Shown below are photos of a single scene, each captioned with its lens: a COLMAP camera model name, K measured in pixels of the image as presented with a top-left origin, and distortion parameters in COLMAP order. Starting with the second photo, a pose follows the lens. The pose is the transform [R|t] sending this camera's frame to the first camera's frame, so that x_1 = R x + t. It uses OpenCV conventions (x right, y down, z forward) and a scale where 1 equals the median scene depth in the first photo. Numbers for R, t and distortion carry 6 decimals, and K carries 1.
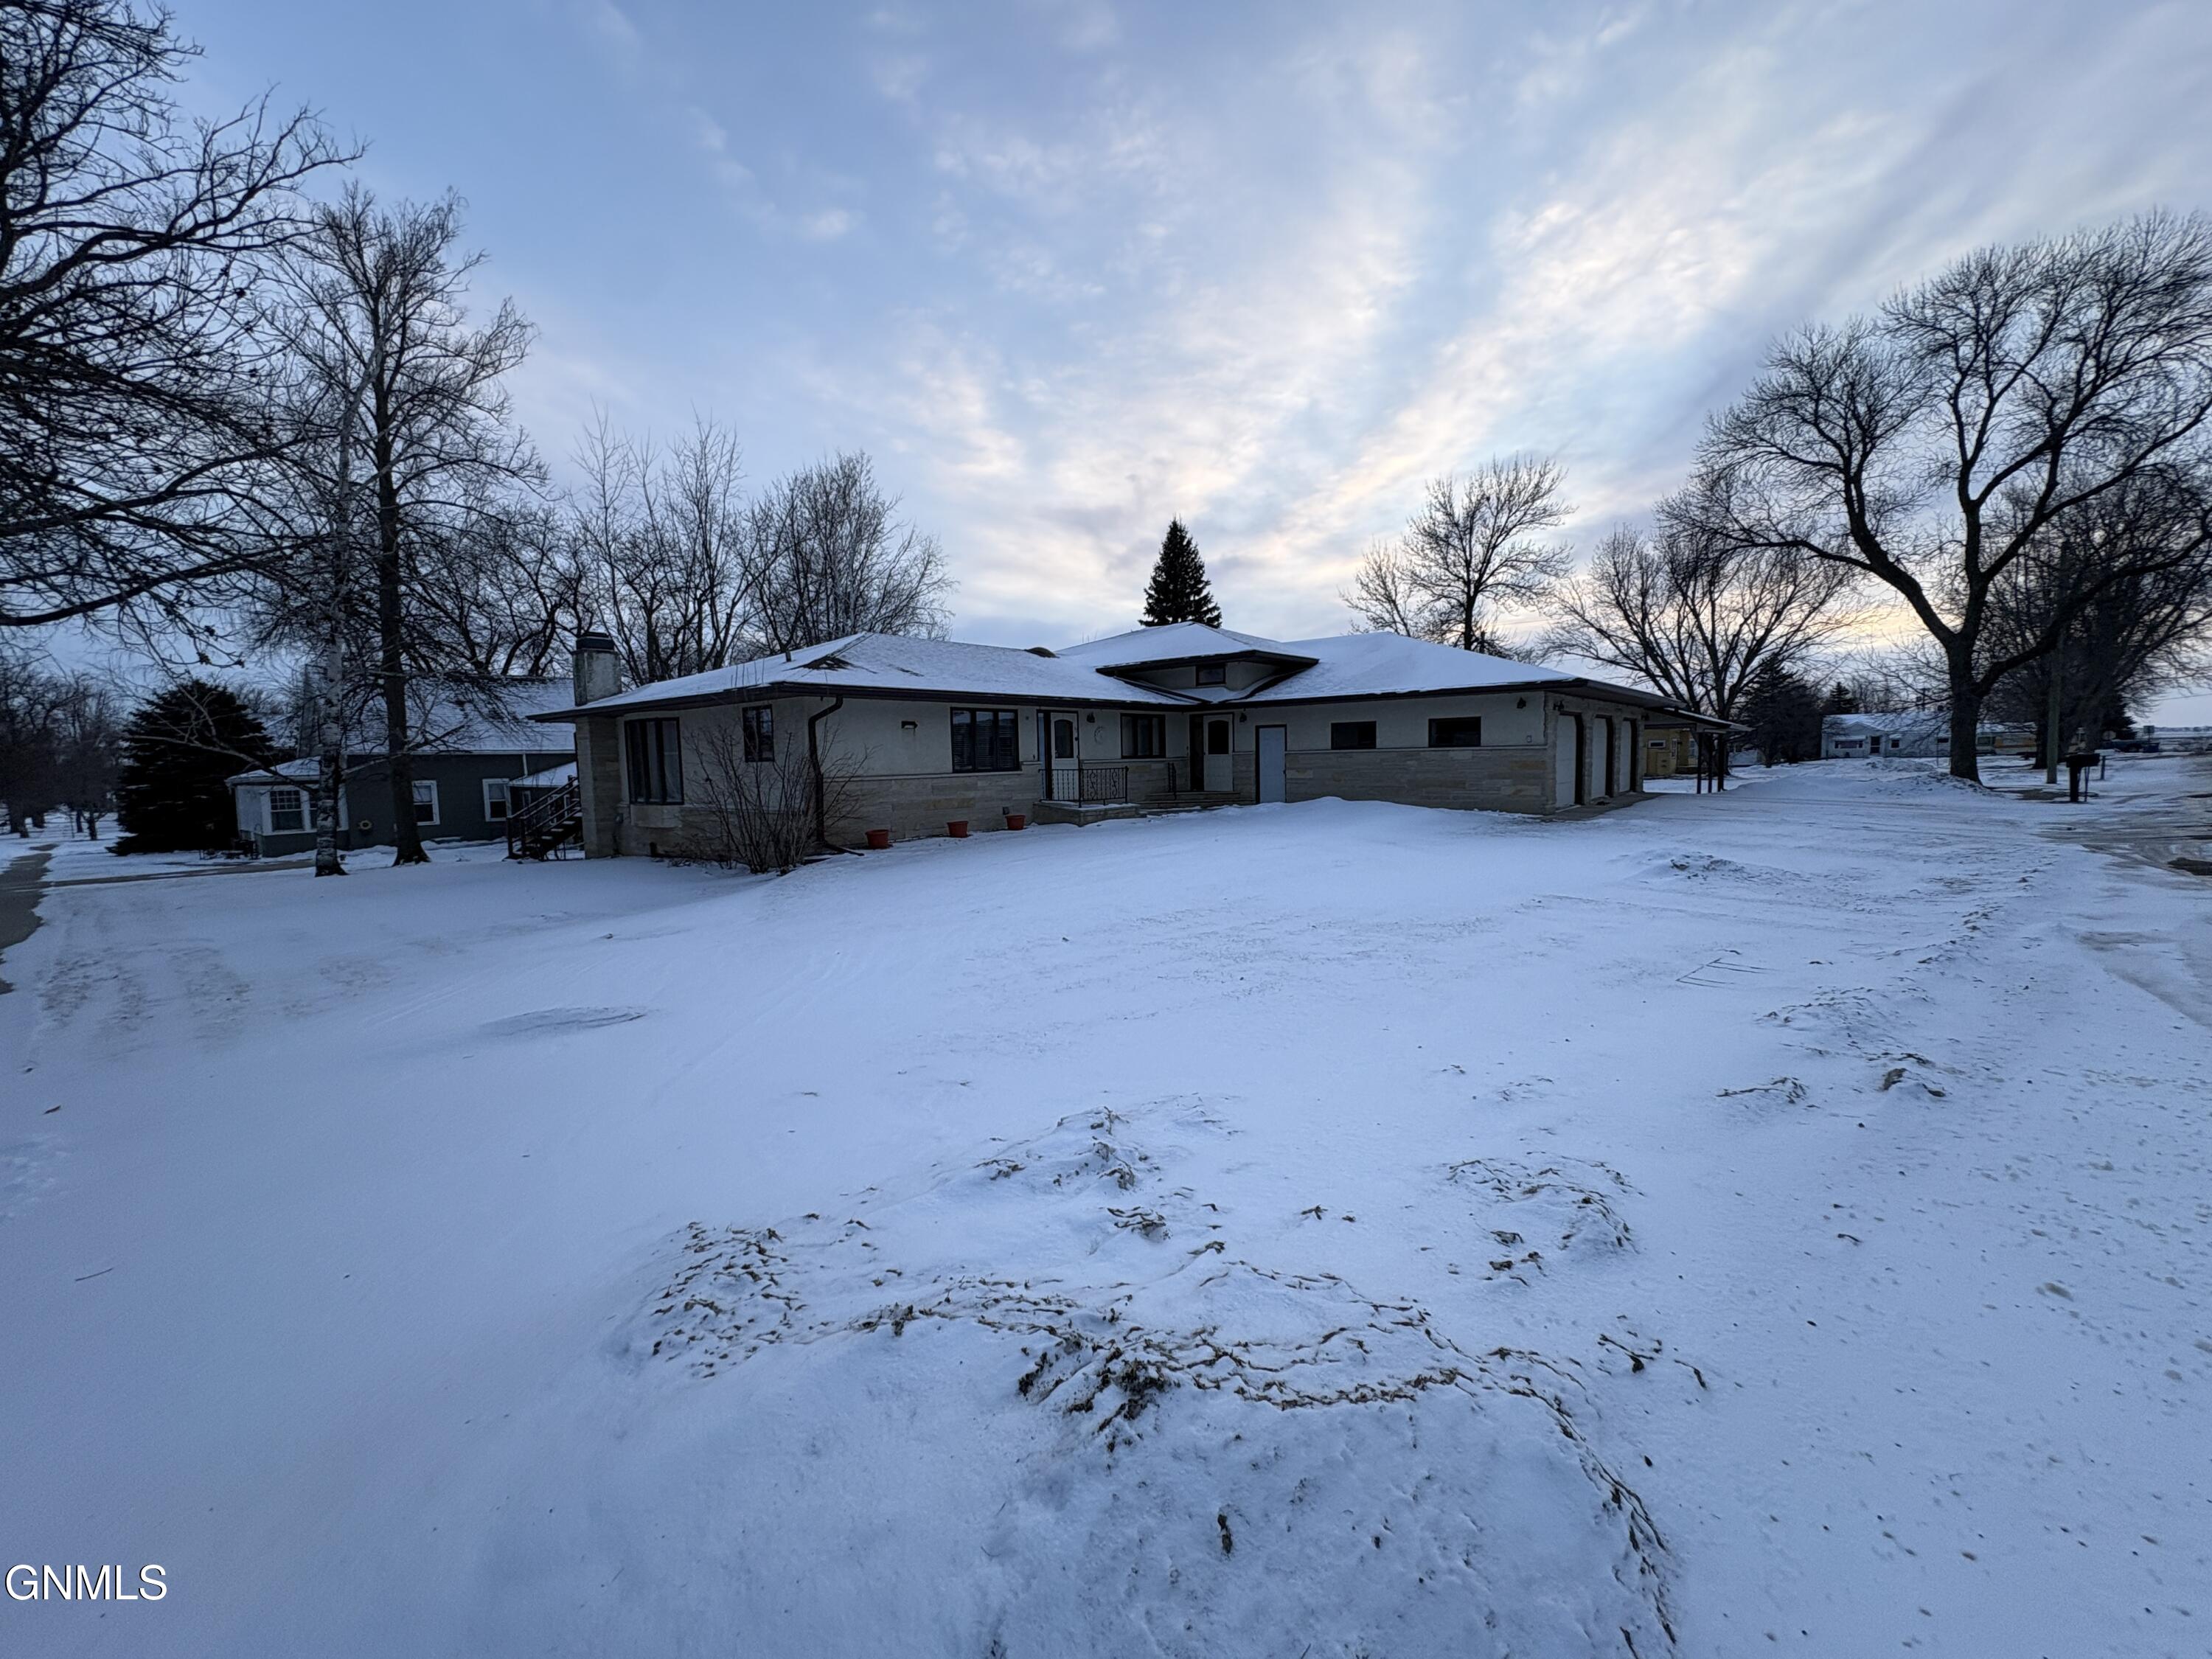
lens RADIAL K [[923.0, 0, 1113.5], [0, 923.0, 820.8], [0, 0, 1]] dist [0.000465, 0.000143]
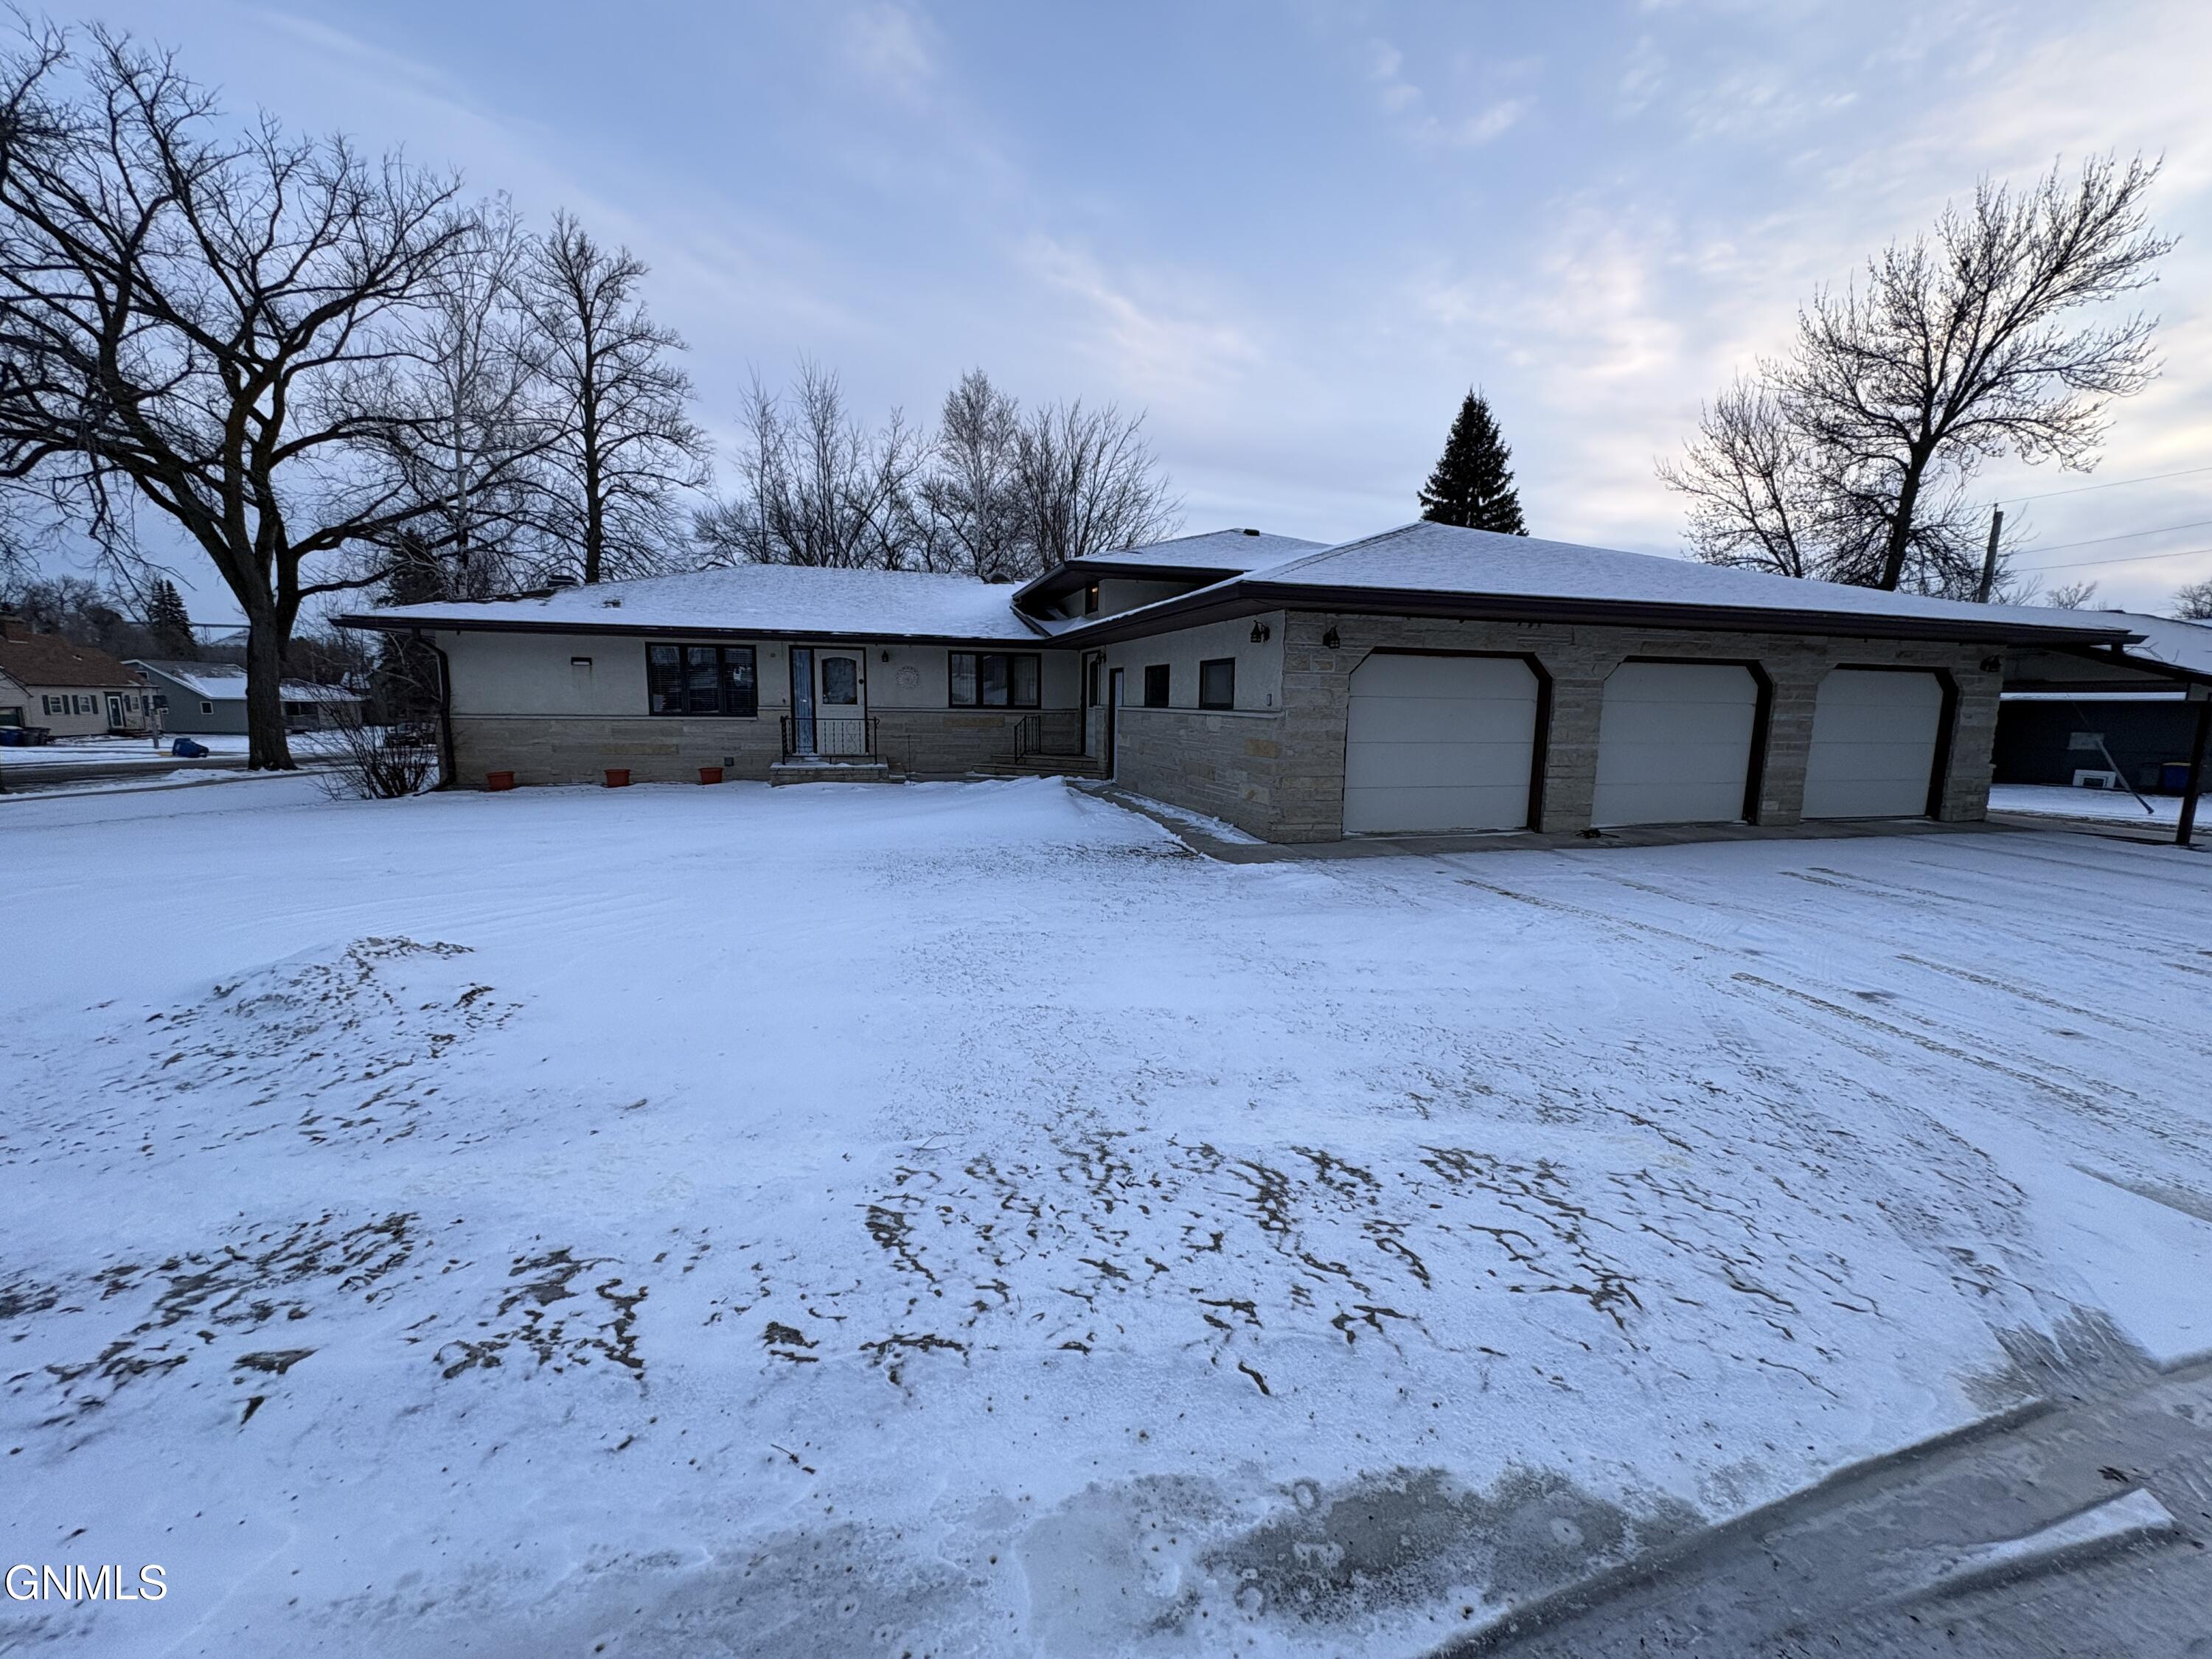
lens RADIAL K [[923.0, 0, 1114.5], [0, 923.0, 835.9], [0, 0, 1]] dist [0.000465, 0.000143]
pose [[0.810484, 0.121514, -0.573019, 0.360529], [-0.077425, 0.991887, 0.100828, -0.030252], [0.580622, -0.037354, 0.813316, 0.257420]]
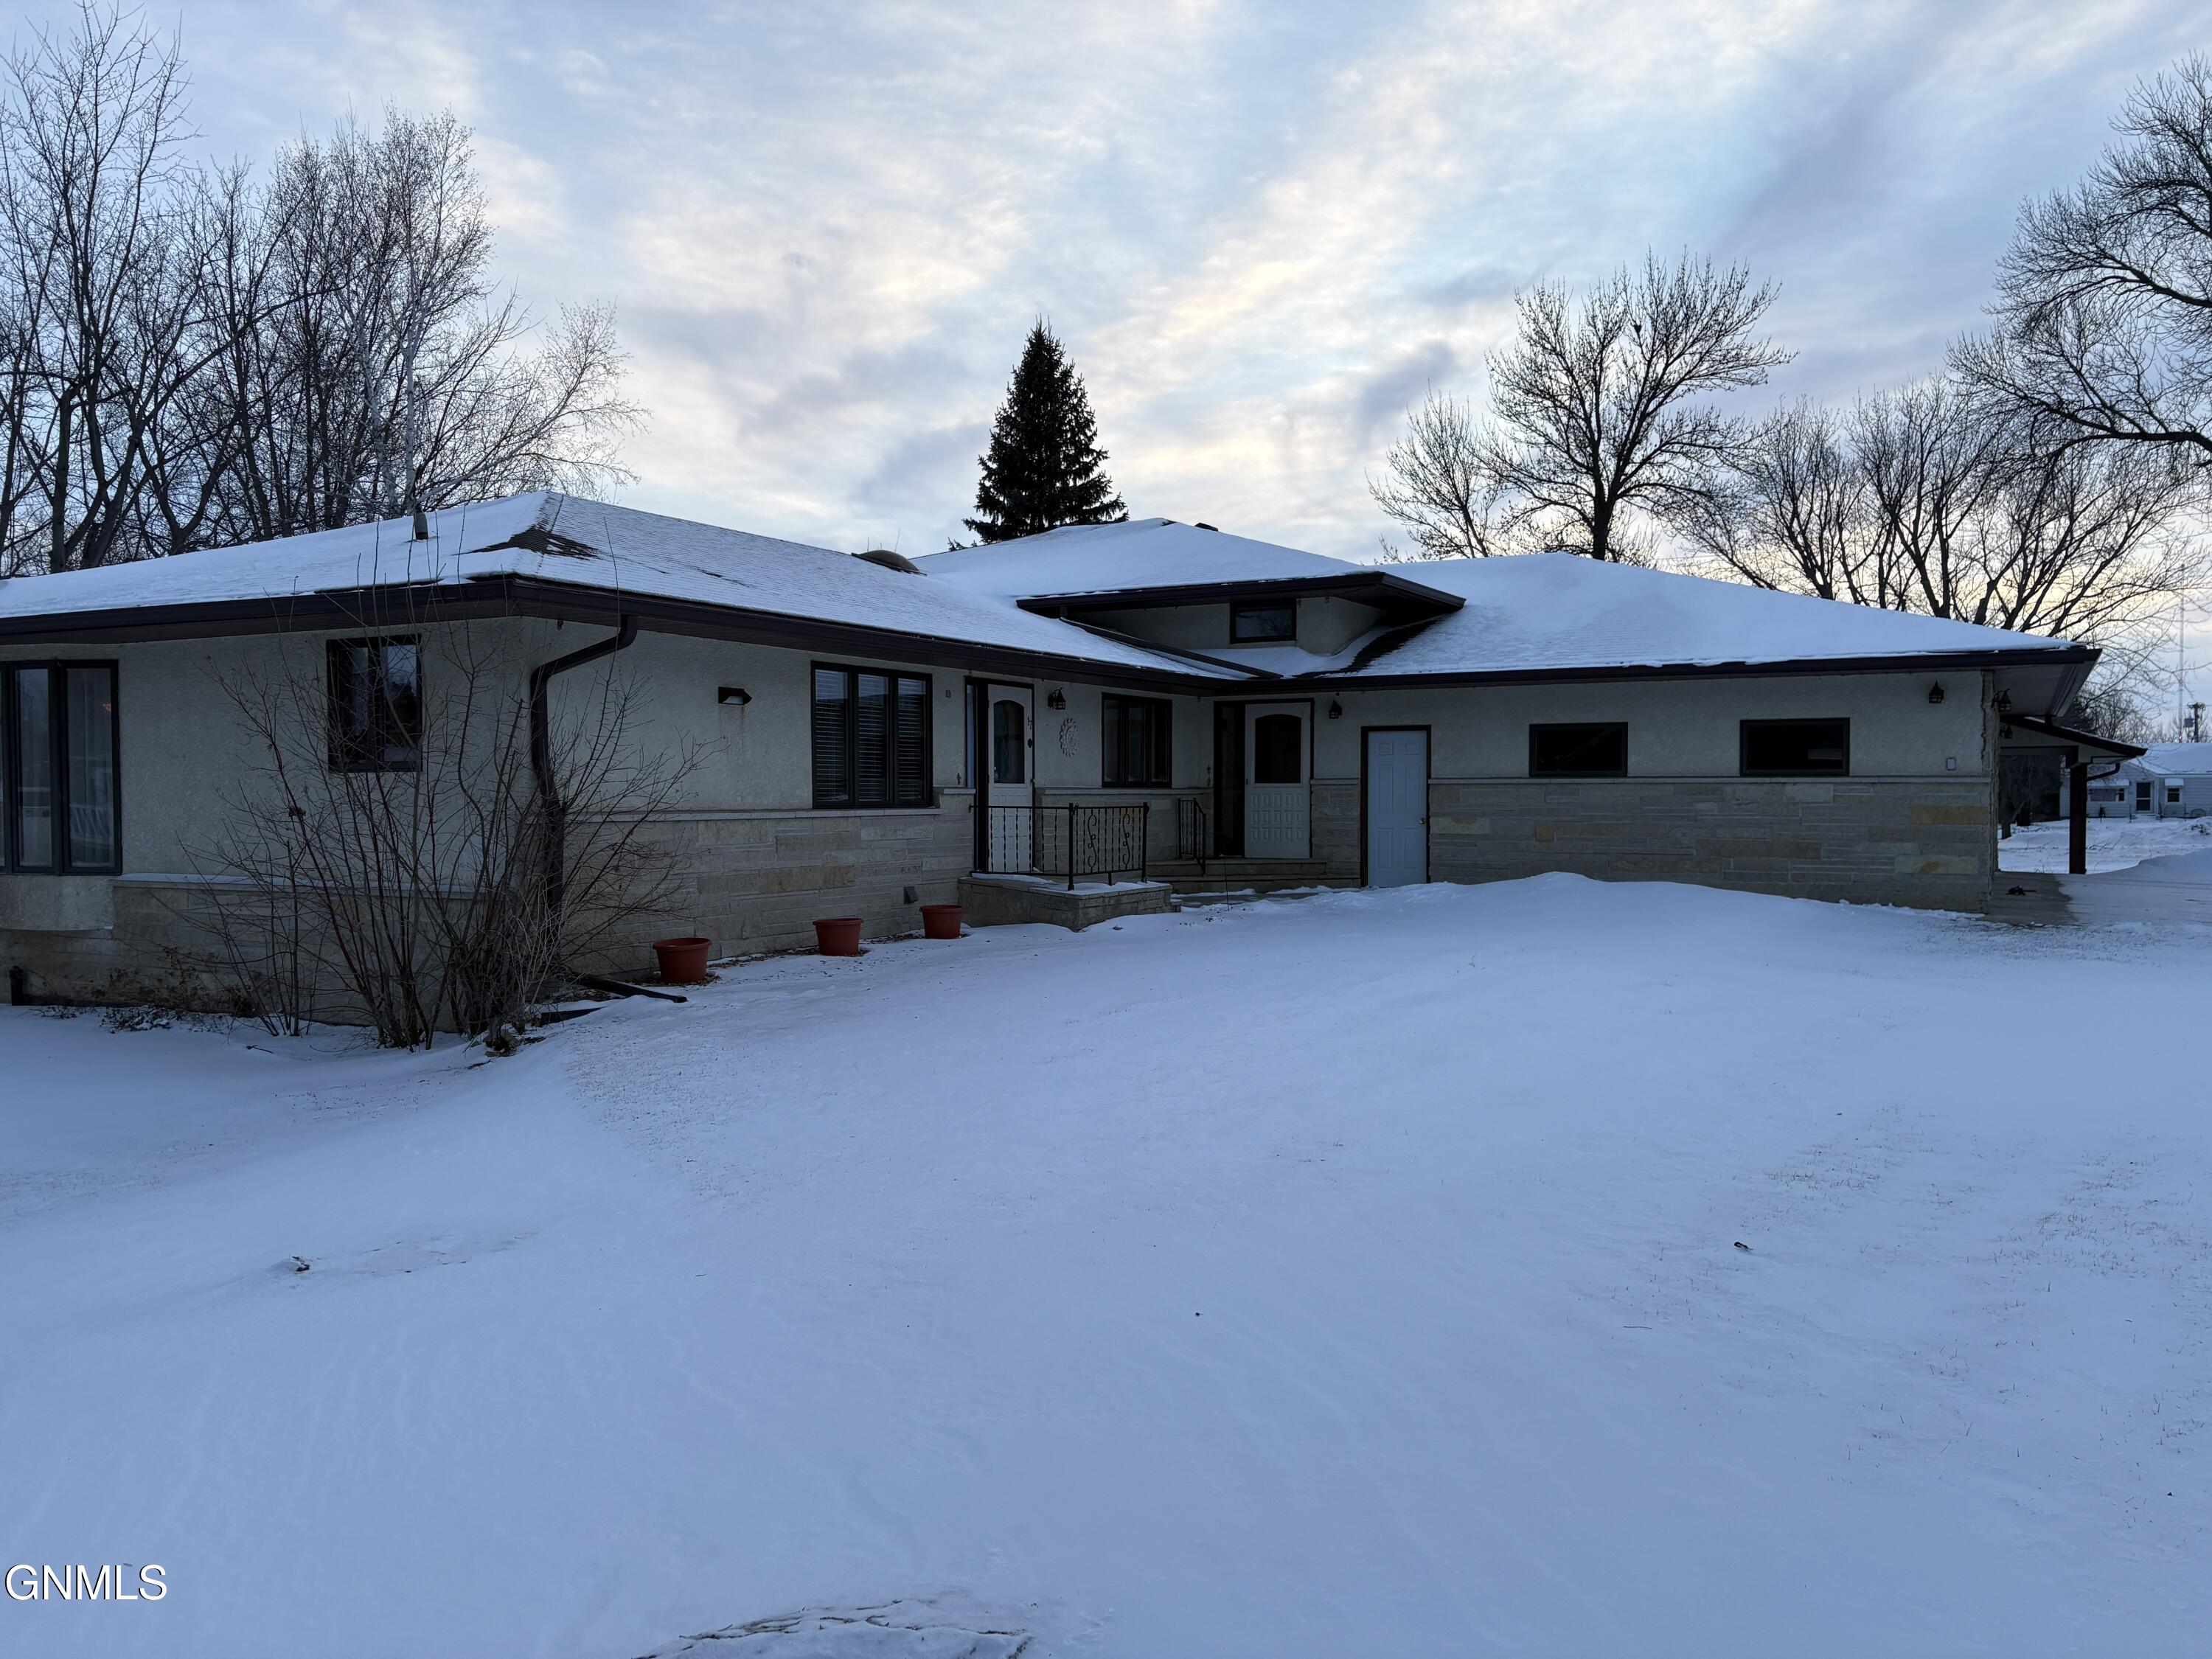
lens RADIAL K [[1778.2, 0, 1102.2], [0, 1778.2, 820.8], [0, 0, 1]] dist [0.056869, -0.041080]
pose [[0.977937, 0.015693, 0.208310, -0.108045], [-0.003444, 0.998250, -0.059031, 0.002278], [-0.208871, 0.057011, 0.976280, 0.060774]]
